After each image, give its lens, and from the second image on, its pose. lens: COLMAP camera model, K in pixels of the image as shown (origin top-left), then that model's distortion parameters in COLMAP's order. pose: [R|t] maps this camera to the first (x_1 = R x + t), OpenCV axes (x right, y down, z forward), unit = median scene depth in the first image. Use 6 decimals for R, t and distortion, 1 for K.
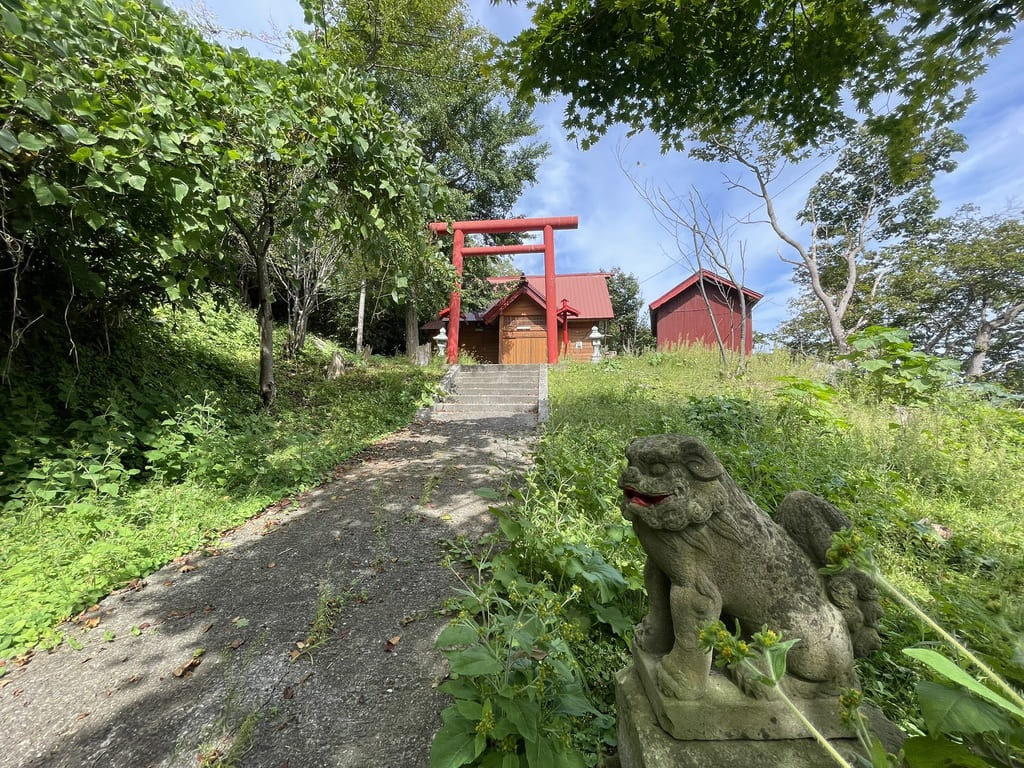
lens RADIAL K [[413.8, 0, 512.0], [0, 413.8, 384.0], [0, 0, 1]] dist [-0.002223, 0.000151]
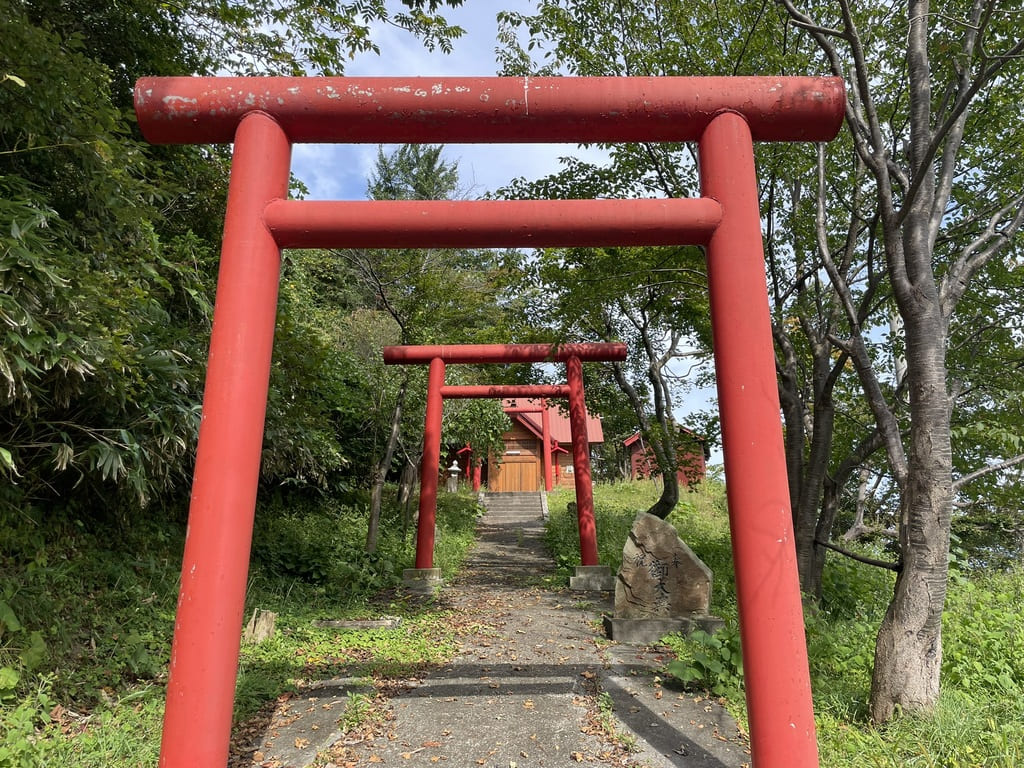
lens RADIAL K [[790.6, 0, 523.8], [0, 790.6, 379.3], [0, 0, 1]] dist [0.130514, -0.217772]
pose [[0.995563, 0.010397, 0.093522, -0.297732], [0.006643, 0.983632, -0.180068, 0.075676], [-0.093864, 0.179890, 0.979198, -2.086000]]
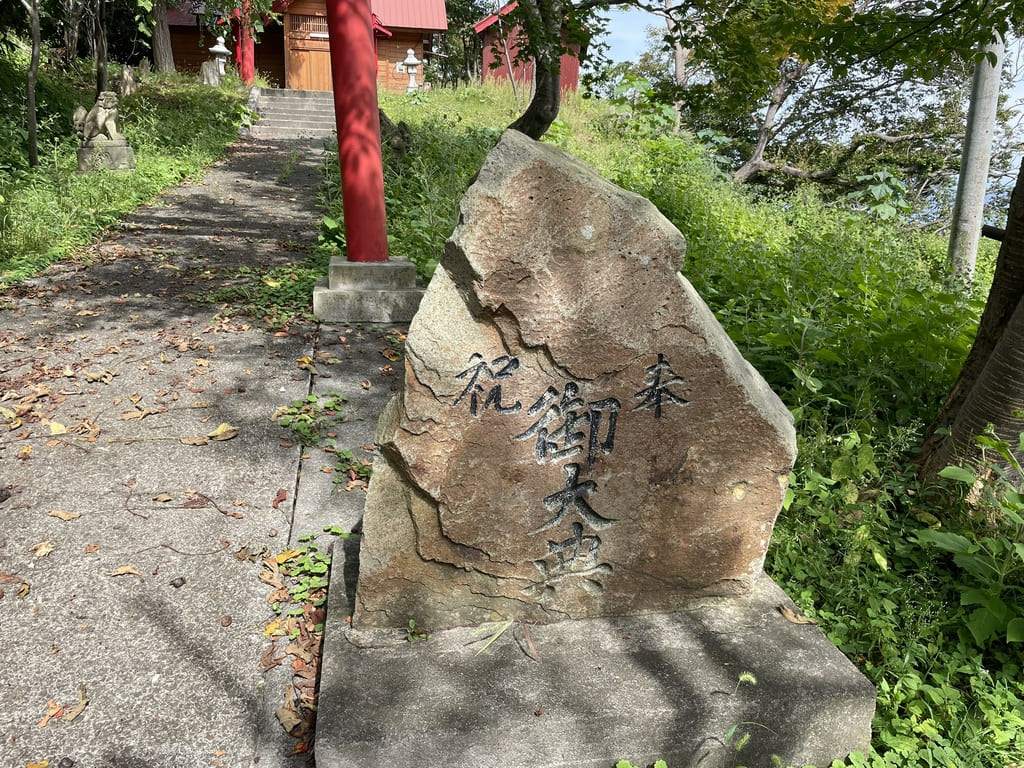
lens RADIAL K [[786.3, 0, 513.9], [0, 786.3, 402.7], [0, 0, 1]] dist [0.077988, -0.115714]
pose [[0.963603, -0.044910, 0.263538, -0.093667], [-0.040072, 0.950388, 0.308474, 0.062192], [-0.264317, -0.307807, 0.913997, -1.223022]]
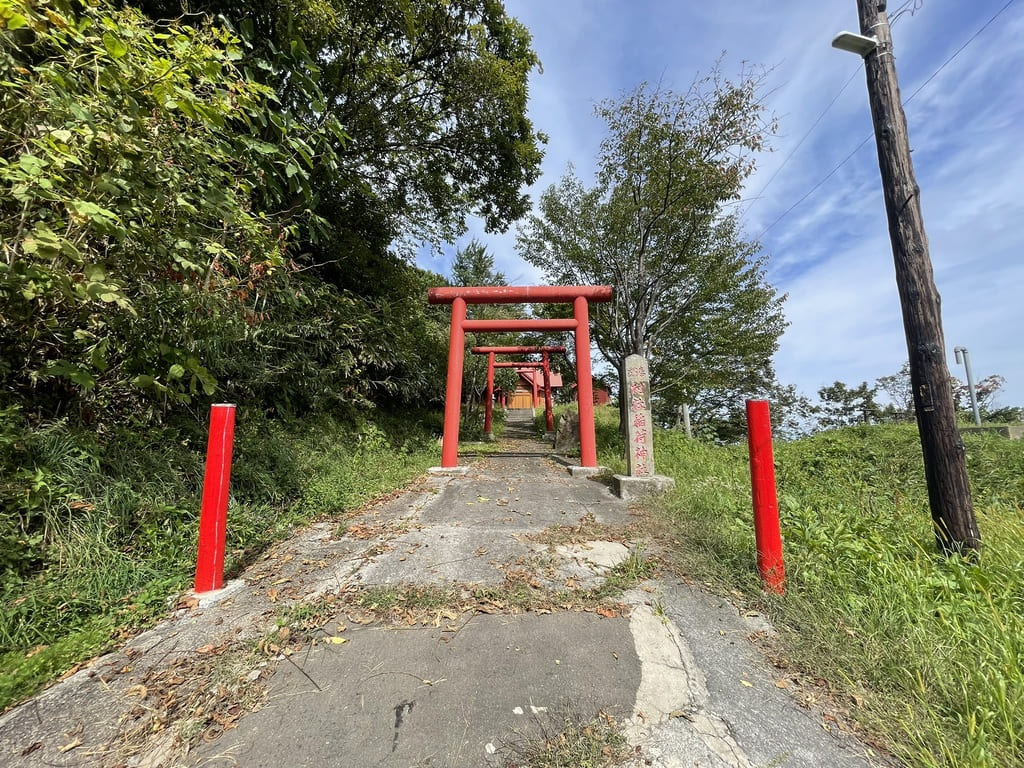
lens RADIAL K [[413.8, 0, 512.0], [0, 413.8, 384.0], [0, 0, 1]] dist [-0.002223, 0.000151]
pose [[0.997789, 0.009498, 0.065784, -0.354851], [-0.002201, 0.993917, -0.110107, 0.142870], [-0.066429, 0.109719, 0.991740, -2.610574]]
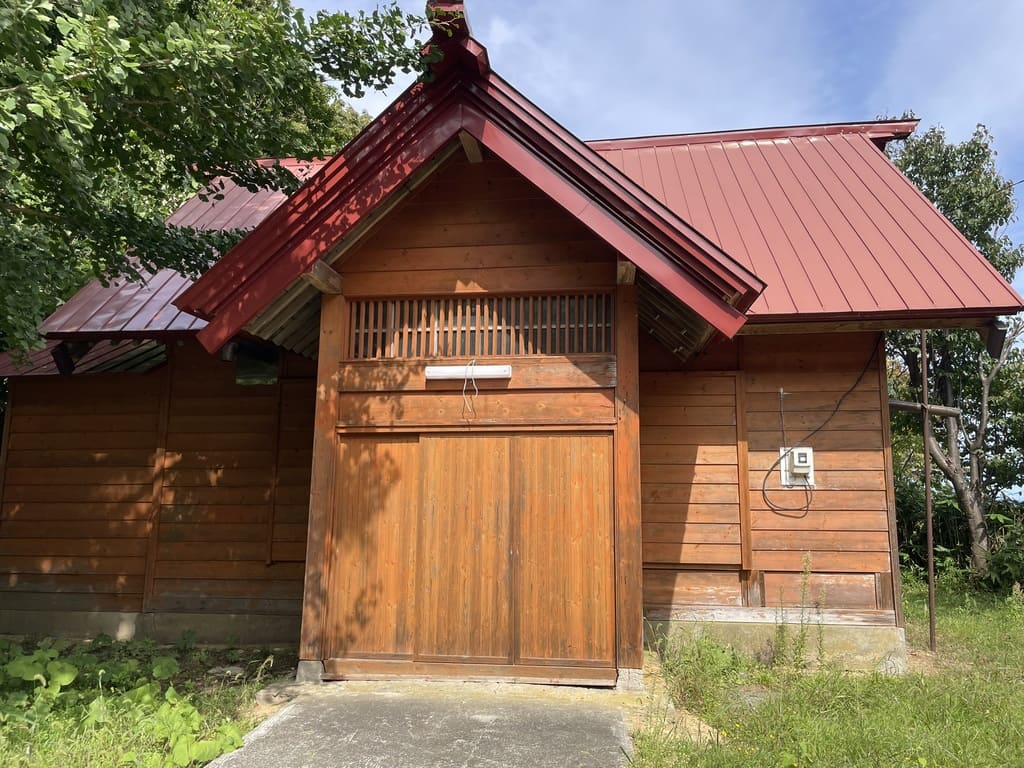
lens RADIAL K [[790.6, 0, 523.8], [0, 790.6, 379.3], [0, 0, 1]] dist [0.130514, -0.217772]
pose [[0.999976, -0.001275, -0.006831, 0.123324], [0.000492, 0.993556, -0.113345, -0.236213], [0.006931, 0.113339, 0.993532, 1.677135]]
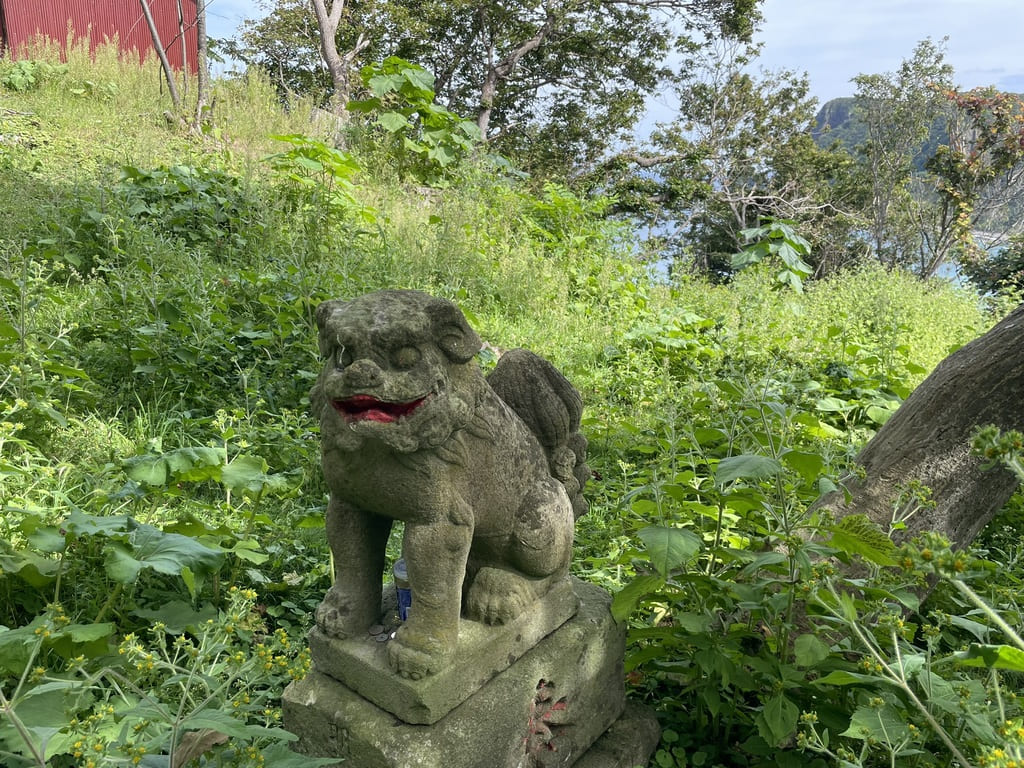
lens RADIAL K [[778.8, 0, 521.3], [0, 778.8, 387.3], [0, 0, 1]] dist [0.092906, -0.136961]
pose [[0.605755, -0.201177, 0.769798, -0.050316], [-0.047757, 0.956569, 0.287568, -0.009879], [-0.794217, -0.210959, 0.569839, 0.027324]]
